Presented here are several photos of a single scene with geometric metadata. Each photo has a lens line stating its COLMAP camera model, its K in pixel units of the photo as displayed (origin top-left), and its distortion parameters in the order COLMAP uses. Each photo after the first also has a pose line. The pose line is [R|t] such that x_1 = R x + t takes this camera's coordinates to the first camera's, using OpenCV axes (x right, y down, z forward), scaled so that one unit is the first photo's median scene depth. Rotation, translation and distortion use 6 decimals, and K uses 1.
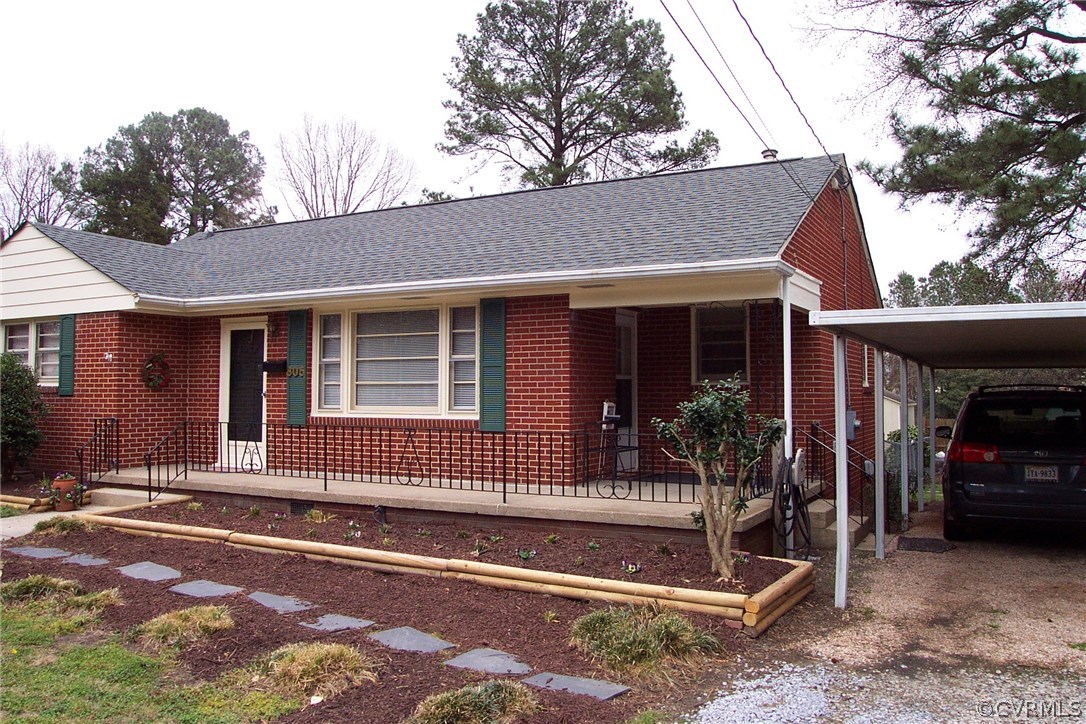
lens RADIAL K [[878.8, 0, 539.5], [0, 878.8, 361.4], [0, 0, 1]] dist [-0.104422, 0.041807]
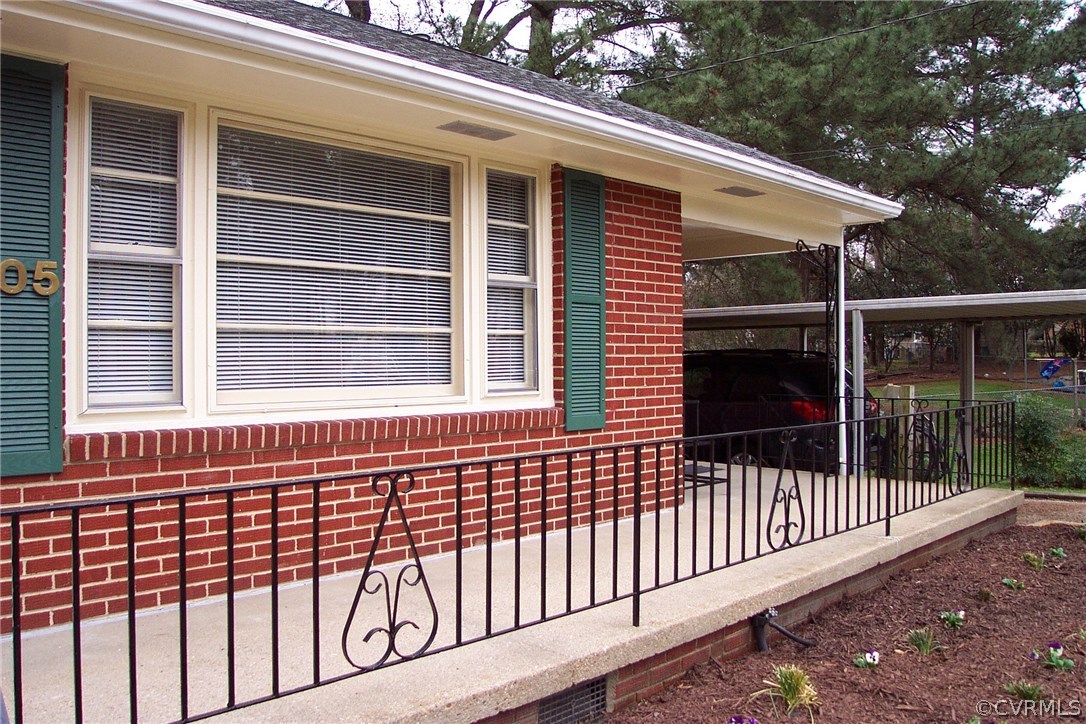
lens RADIAL K [[878.8, 0, 546.5], [0, 878.8, 359.3], [0, 0, 1]] dist [-0.104422, 0.041807]
pose [[0.301125, -0.000443, 0.953585, -0.499007], [-0.031699, 0.999443, 0.010474, 0.030998], [-0.953058, -0.033382, 0.300943, 0.779199]]
